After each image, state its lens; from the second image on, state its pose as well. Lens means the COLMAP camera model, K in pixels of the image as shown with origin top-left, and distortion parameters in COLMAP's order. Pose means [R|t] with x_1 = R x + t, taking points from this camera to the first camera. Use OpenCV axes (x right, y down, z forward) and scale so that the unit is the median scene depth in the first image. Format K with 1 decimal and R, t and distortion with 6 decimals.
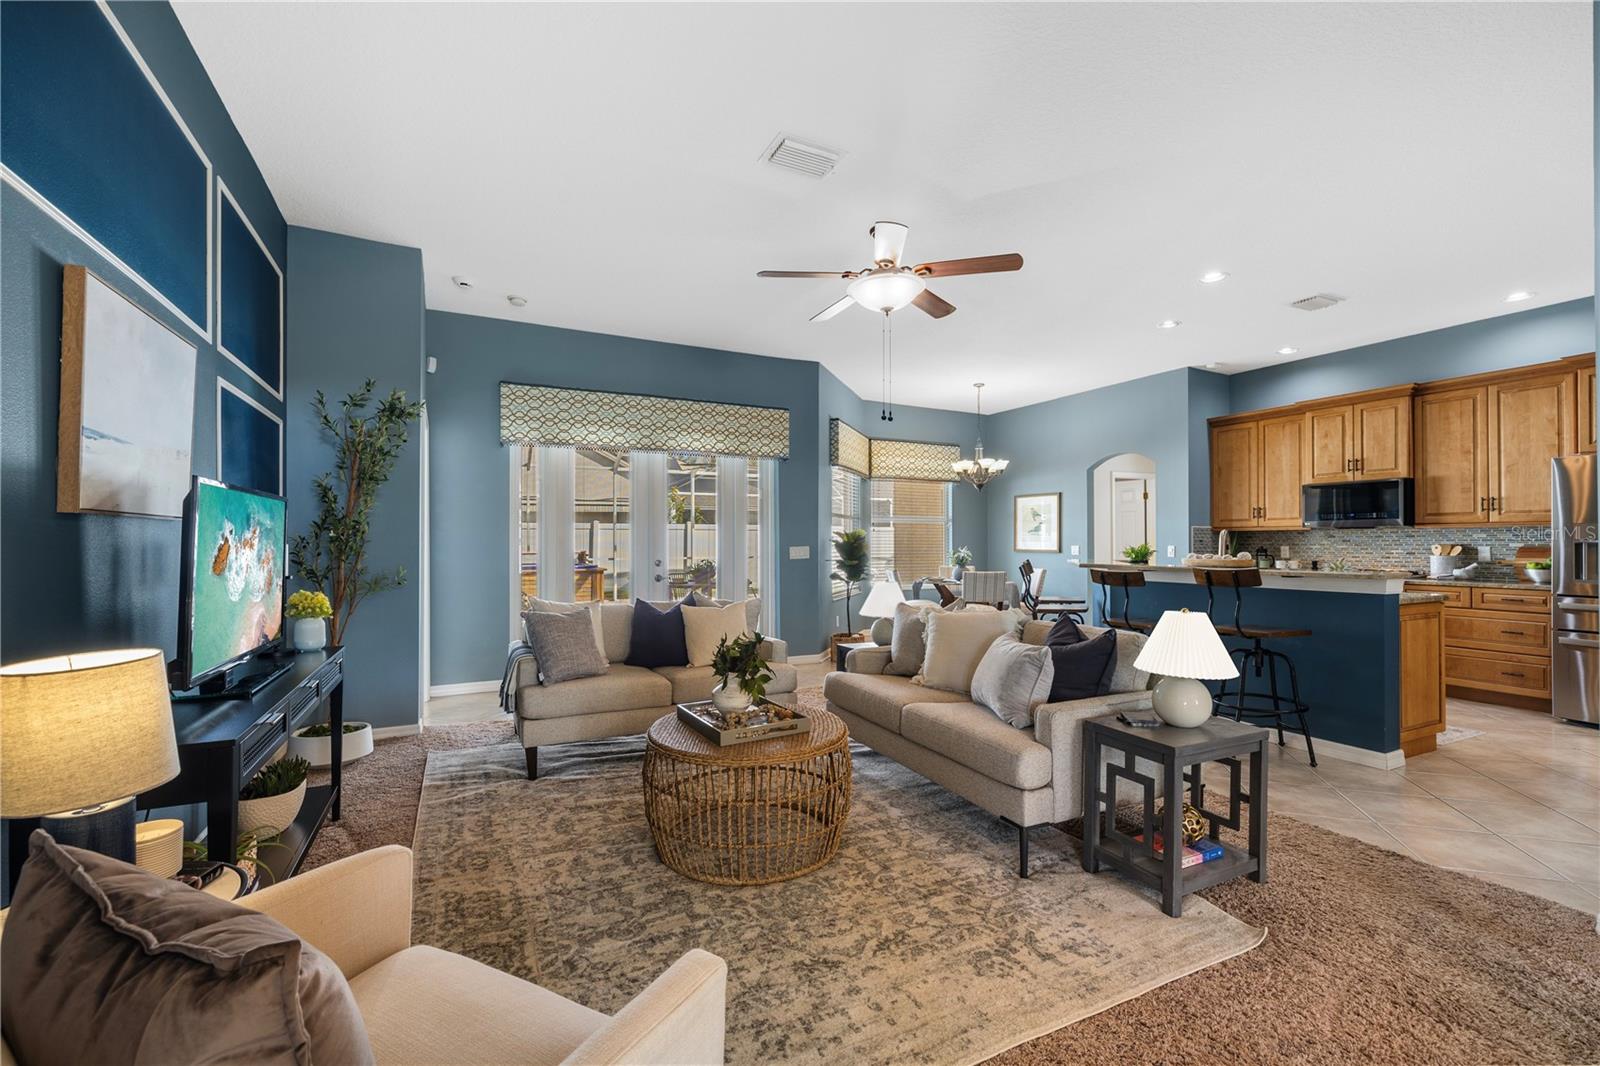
lens RADIAL K [[681.4, 0, 790.0], [0, 681.4, 542.5], [0, 0, 1]] dist [0.002323, 0.000021]
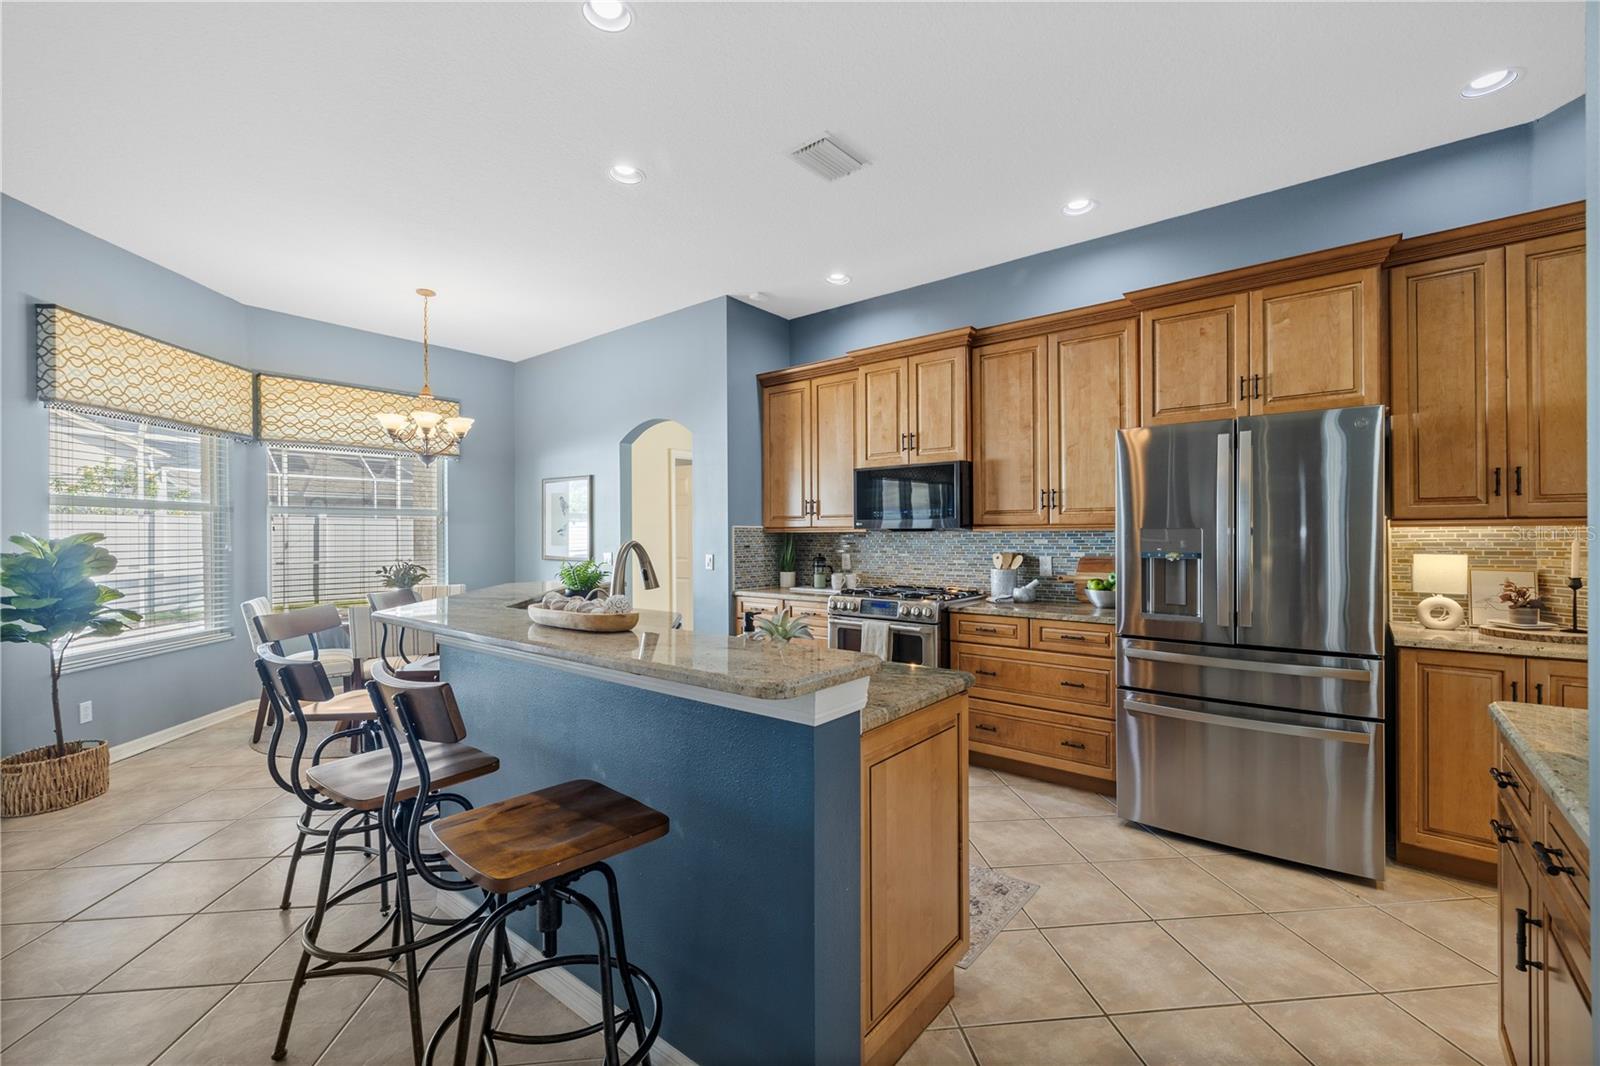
lens RADIAL K [[697.5, 0, 789.6], [0, 697.5, 538.9], [0, 0, 1]] dist [0.014064, 0.000292]
pose [[0.913802, -0.006081, 0.406114, 0.444109], [0.004323, 0.999977, 0.005248, -0.017773], [-0.406137, -0.003040, 0.913807, 0.410111]]
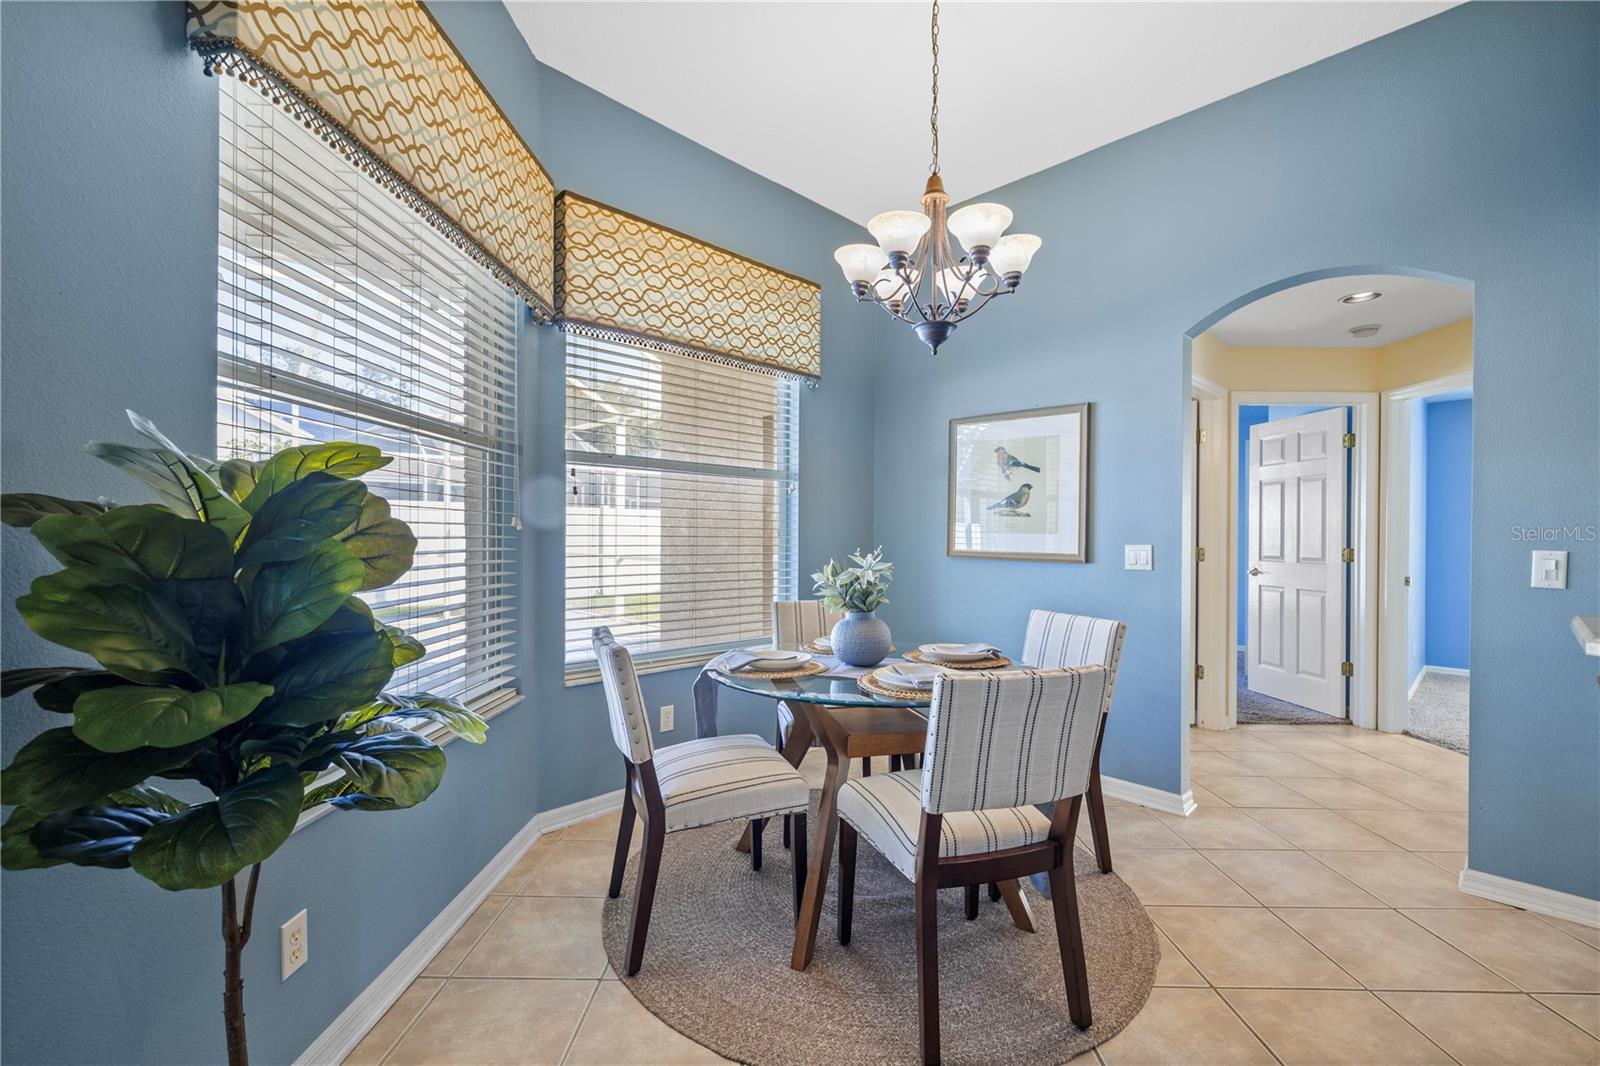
lens RADIAL K [[697.5, 0, 789.6], [0, 697.5, 538.9], [0, 0, 1]] dist [0.014064, 0.000292]
pose [[0.951403, 0.006667, 0.307877, 0.183916], [-0.010119, 0.999903, 0.009617, 0.000185], [-0.307783, -0.012265, 0.951377, 1.030371]]
